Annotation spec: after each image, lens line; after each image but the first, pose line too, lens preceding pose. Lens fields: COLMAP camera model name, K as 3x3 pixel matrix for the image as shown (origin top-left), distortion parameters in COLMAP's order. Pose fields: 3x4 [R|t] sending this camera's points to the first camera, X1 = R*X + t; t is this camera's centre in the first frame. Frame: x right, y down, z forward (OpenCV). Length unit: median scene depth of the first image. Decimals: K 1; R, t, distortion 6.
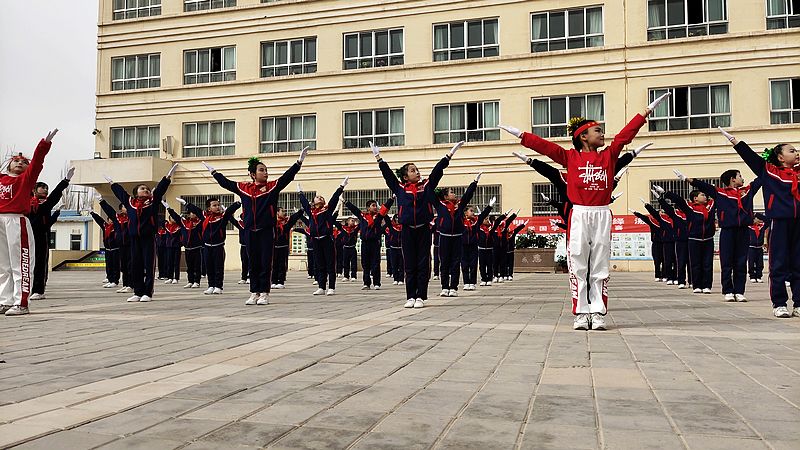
lens RADIAL K [[629.8, 0, 392.8], [0, 629.8, 221.2], [0, 0, 1]] dist [0.045047, -0.038319]
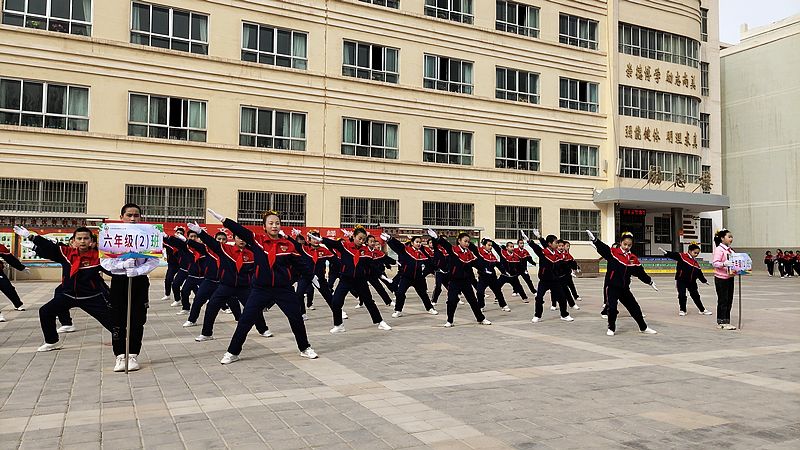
lens RADIAL K [[629.8, 0, 406.7], [0, 629.8, 230.2], [0, 0, 1]] dist [0.045047, -0.038319]
pose [[0.720251, 0.040131, 0.692552, -0.283378], [-0.044106, 0.998955, -0.012016, 0.004791], [-0.692310, -0.021891, 0.721268, 0.085462]]
